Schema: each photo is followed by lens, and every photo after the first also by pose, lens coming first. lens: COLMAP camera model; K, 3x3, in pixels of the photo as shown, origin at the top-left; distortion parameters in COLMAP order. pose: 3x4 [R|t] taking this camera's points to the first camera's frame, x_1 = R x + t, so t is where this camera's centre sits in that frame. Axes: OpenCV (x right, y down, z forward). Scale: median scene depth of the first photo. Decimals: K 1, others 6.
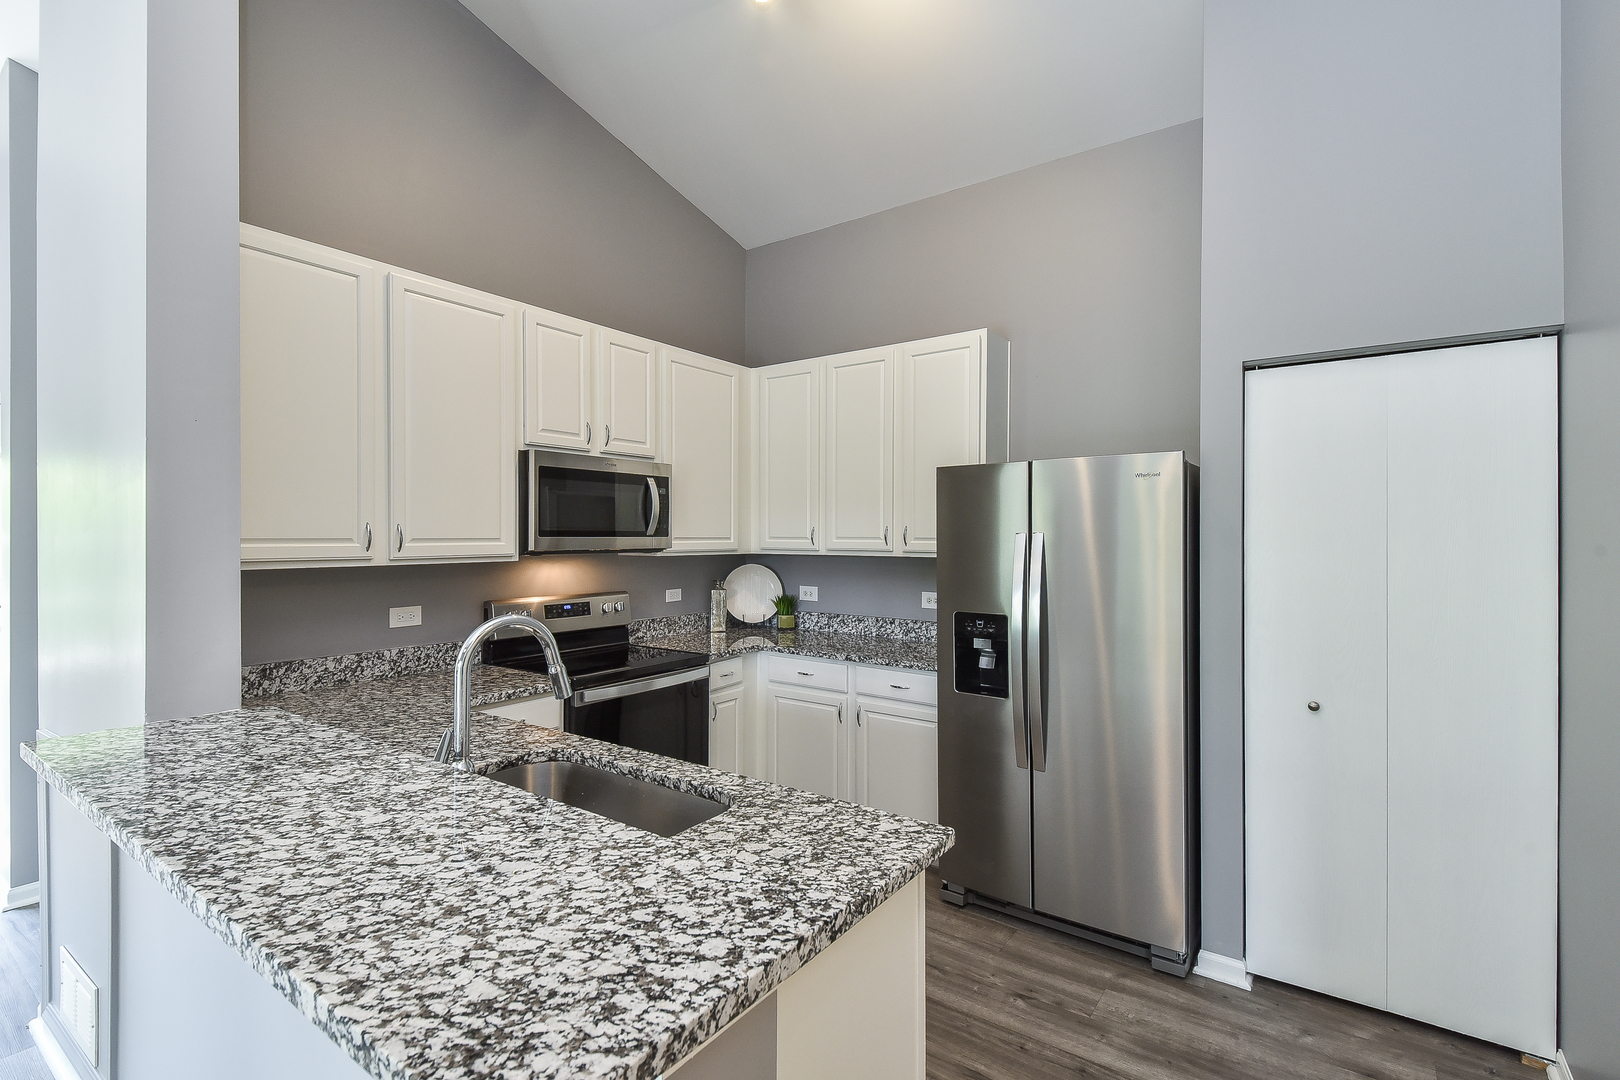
lens RADIAL K [[756.1, 0, 809.7], [0, 756.1, 534.4], [0, 0, 1]] dist [0.003152, 0.000095]
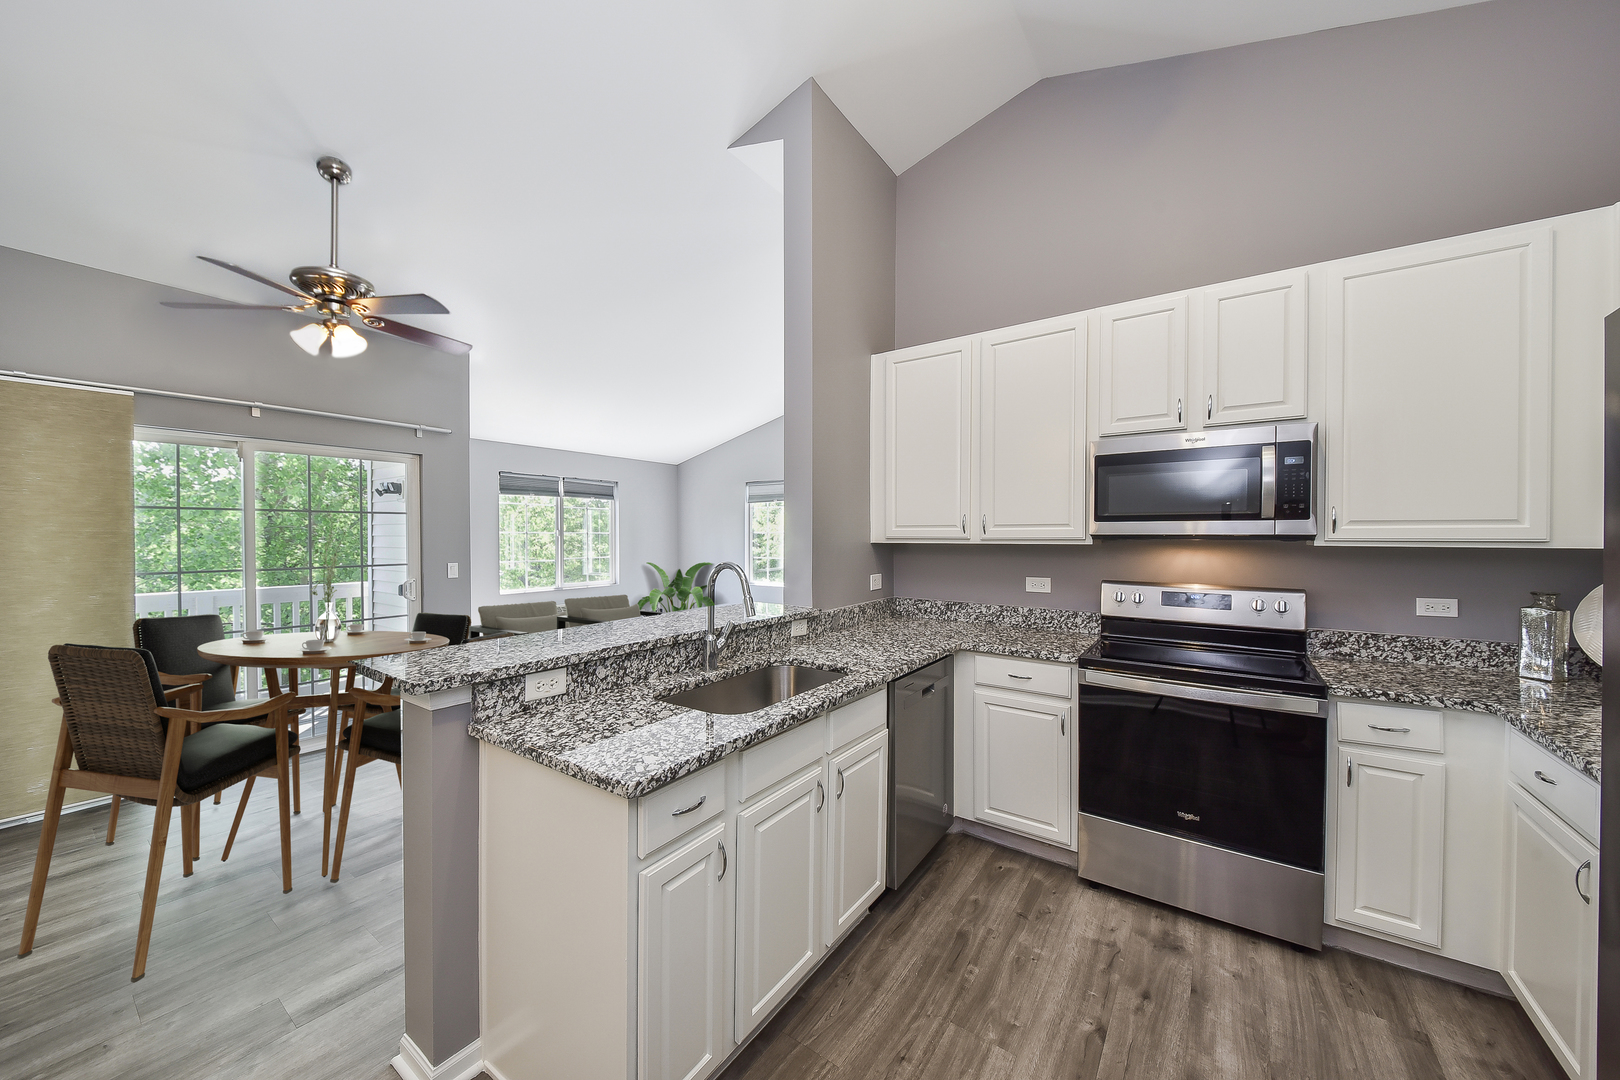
lens RADIAL K [[575.3, 0, 805.9], [0, 575.3, 543.5], [0, 0, 1]] dist [0.003134, 0.000032]
pose [[-0.006326, 0.012431, -0.999903, 0.480060], [-0.002693, 0.999919, 0.012448, 0.026218], [0.999976, 0.002772, -0.006292, 0.619334]]
